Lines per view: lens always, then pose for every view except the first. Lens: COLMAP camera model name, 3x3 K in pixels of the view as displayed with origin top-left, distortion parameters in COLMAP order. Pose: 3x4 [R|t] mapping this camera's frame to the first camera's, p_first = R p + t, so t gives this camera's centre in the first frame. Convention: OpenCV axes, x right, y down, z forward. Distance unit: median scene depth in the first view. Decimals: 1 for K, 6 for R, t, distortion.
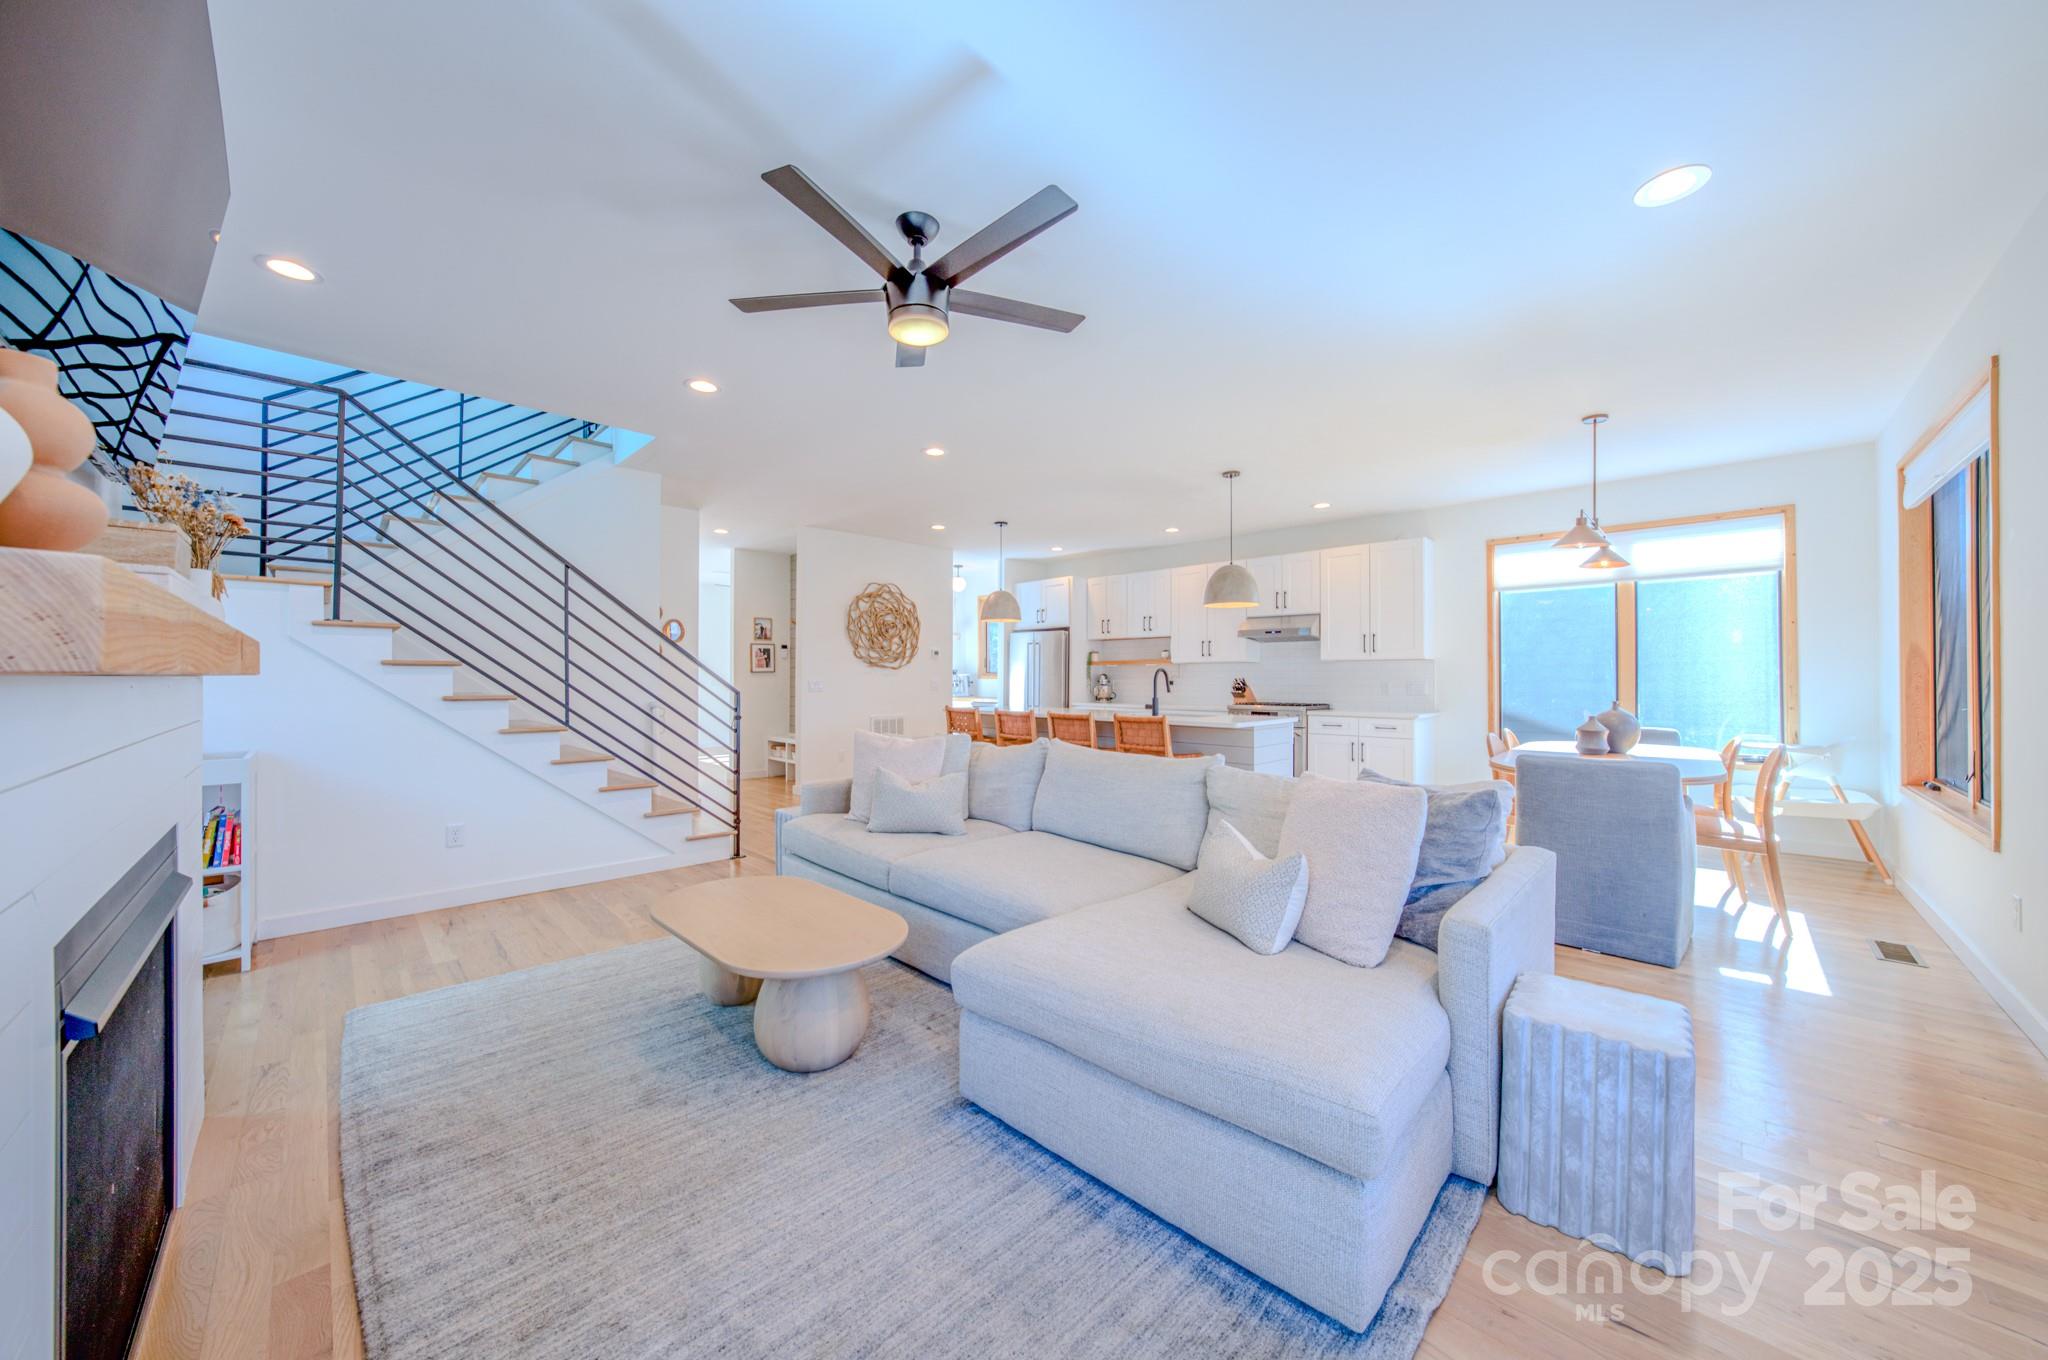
lens RADIAL K [[707.0, 0, 1024.3], [0, 707.0, 675.8], [0, 0, 1]] dist [-0.028539, 0.006718]
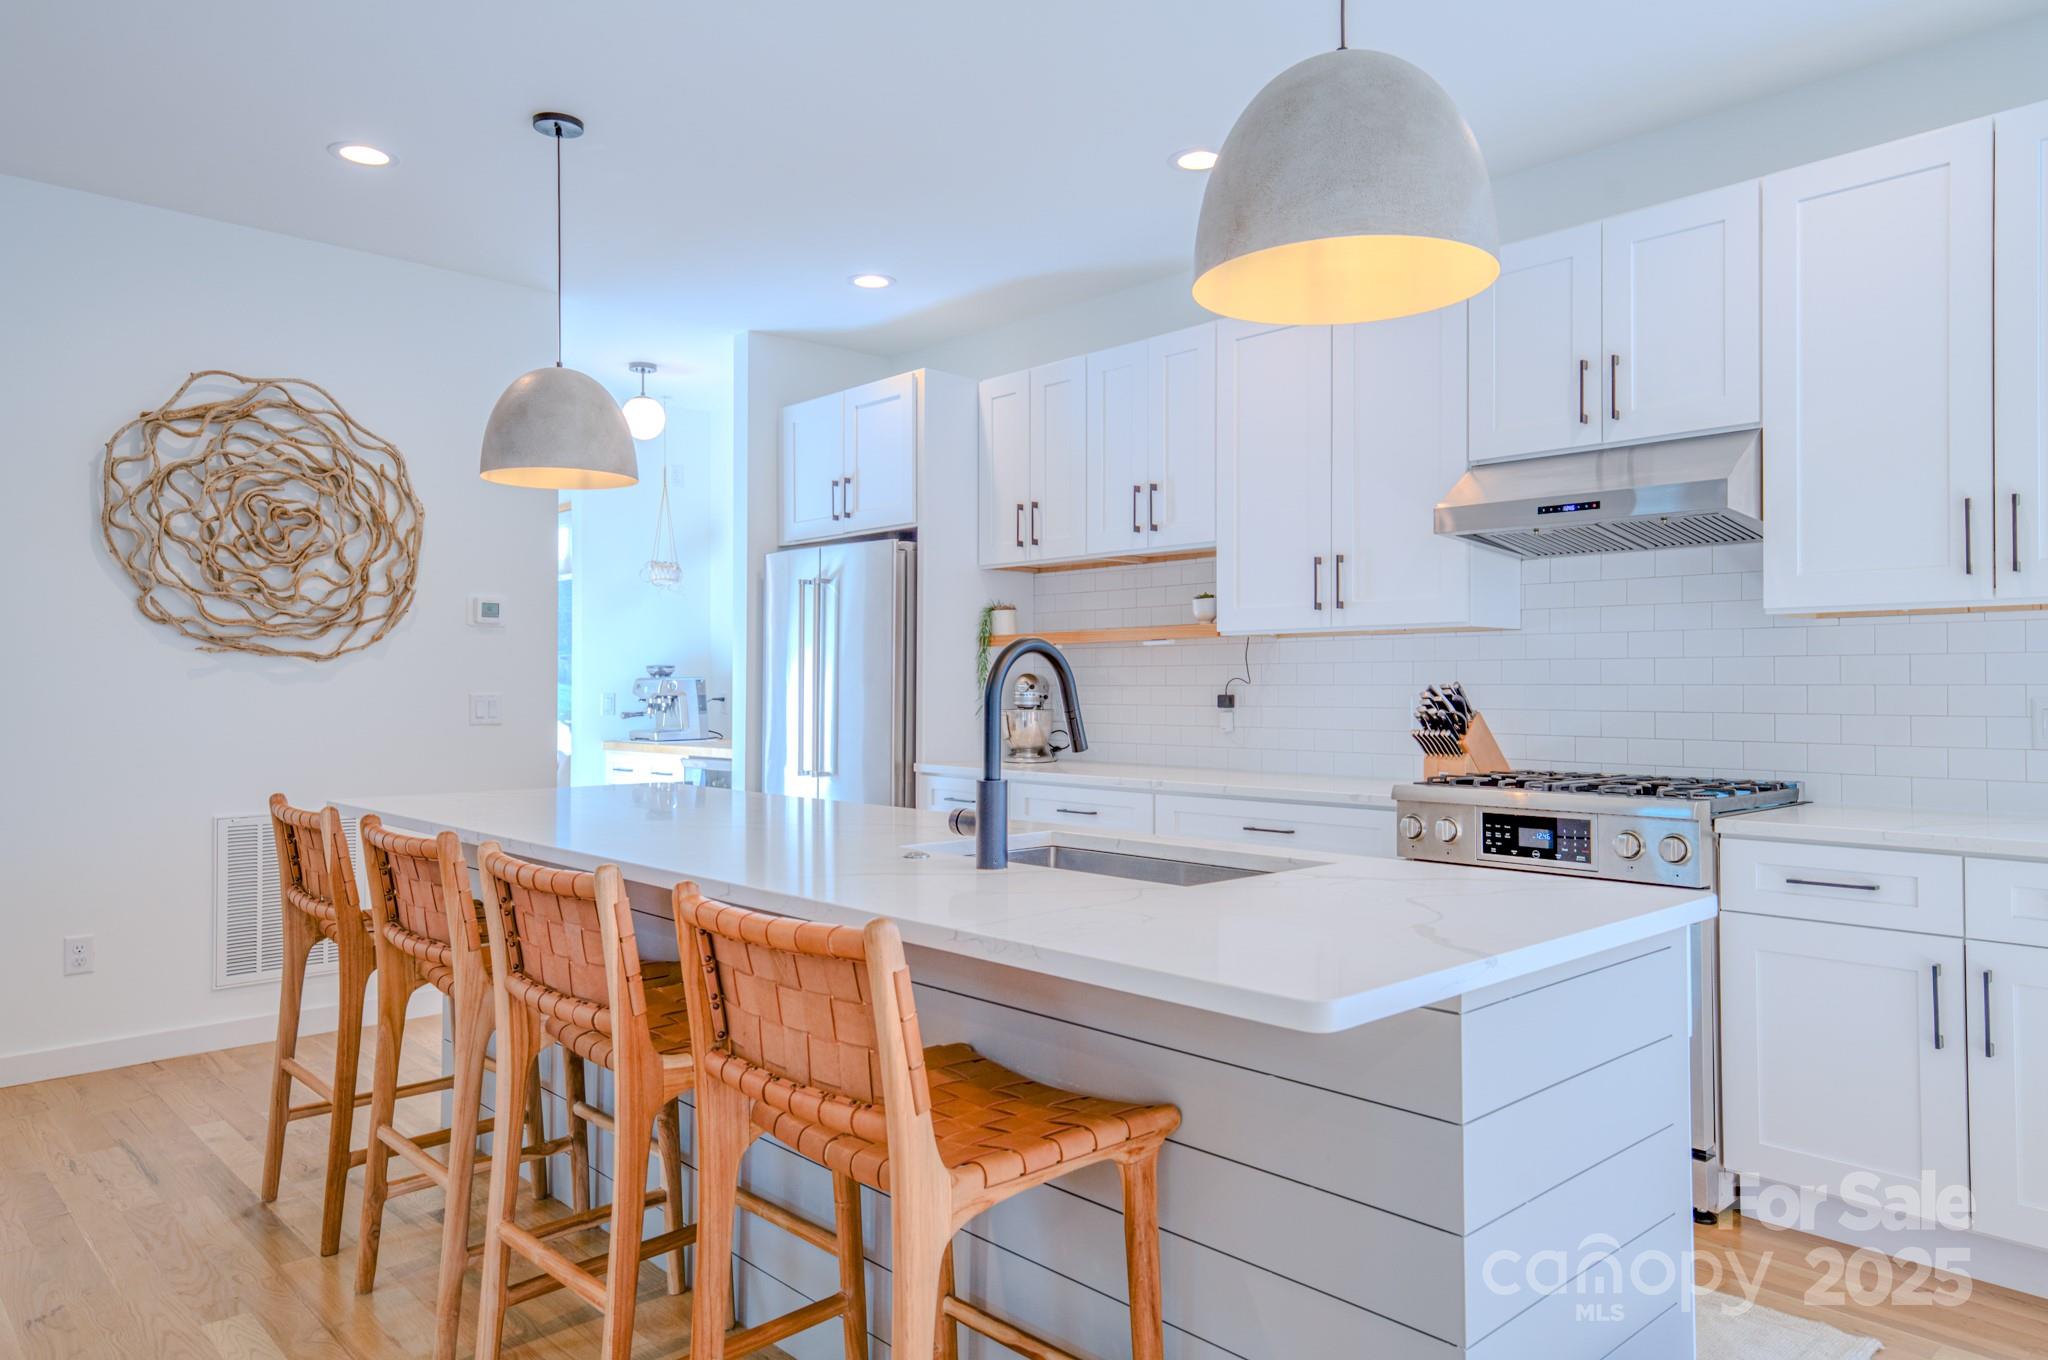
lens RADIAL K [[1344.1, 0, 1025.9], [0, 1344.1, 672.6], [0, 0, 1]] dist [0.028691, 0.001411]
pose [[0.999337, -0.003935, -0.036189, 0.158336], [0.003624, 0.999956, -0.008670, 0.002400], [0.036222, 0.008534, 0.999307, 0.458539]]
